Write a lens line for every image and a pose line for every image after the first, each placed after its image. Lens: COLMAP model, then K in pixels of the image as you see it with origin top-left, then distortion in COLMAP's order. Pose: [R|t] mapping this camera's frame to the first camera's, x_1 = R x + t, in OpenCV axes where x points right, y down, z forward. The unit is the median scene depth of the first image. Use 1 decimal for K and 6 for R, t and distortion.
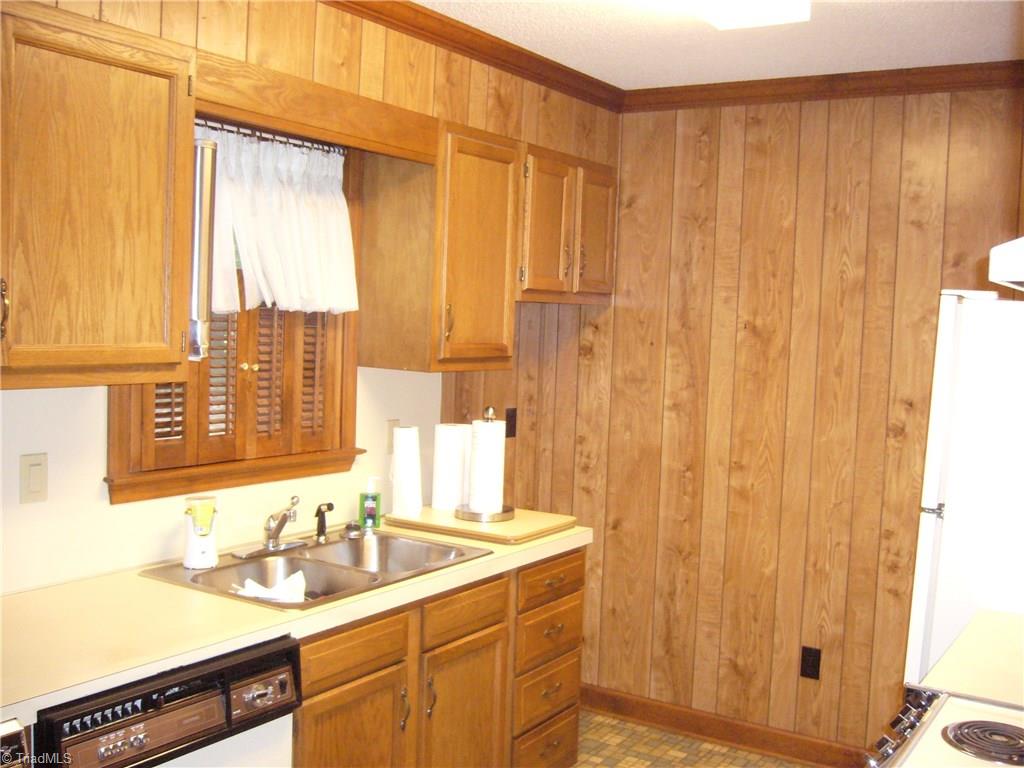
lens RADIAL K [[1071.7, 0, 512.5], [0, 1071.7, 382.9], [0, 0, 1]] dist [-0.003616, 0.000000]
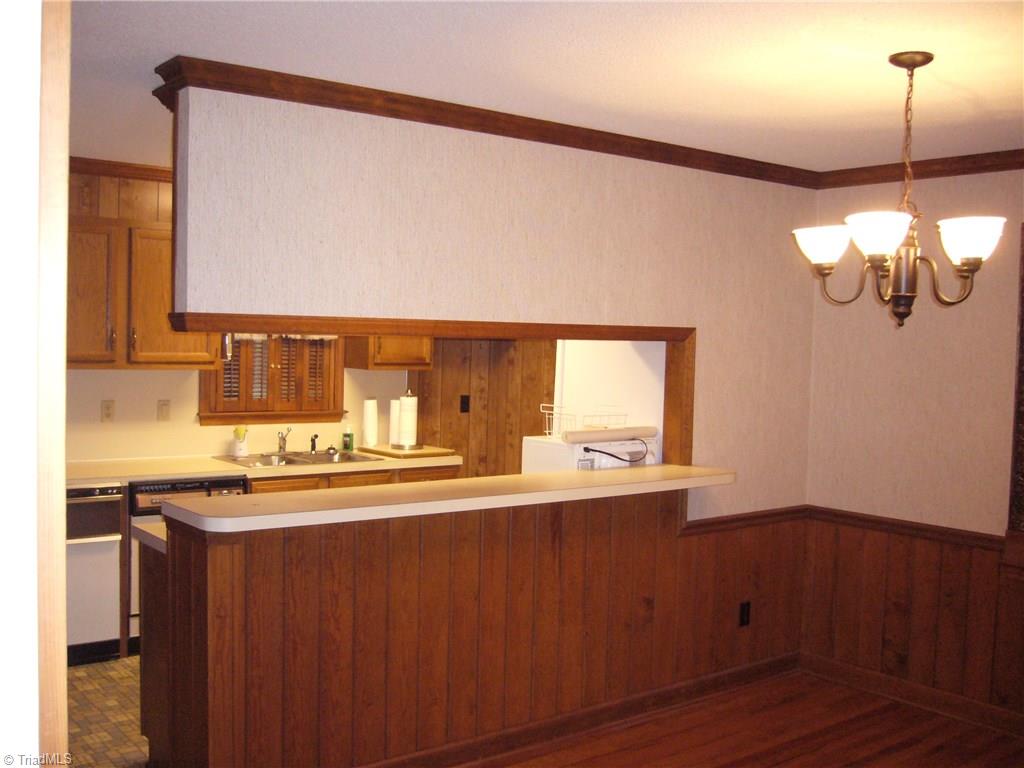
lens RADIAL K [[1071.7, 0, 511.7], [0, 1071.7, 384.6], [0, 0, 1]] dist [-0.003616, 0.000000]
pose [[0.943258, 0.004162, -0.332036, 0.805691], [-0.013034, 0.999615, -0.024498, 0.060015], [0.331806, 0.027435, 0.942949, -0.742110]]
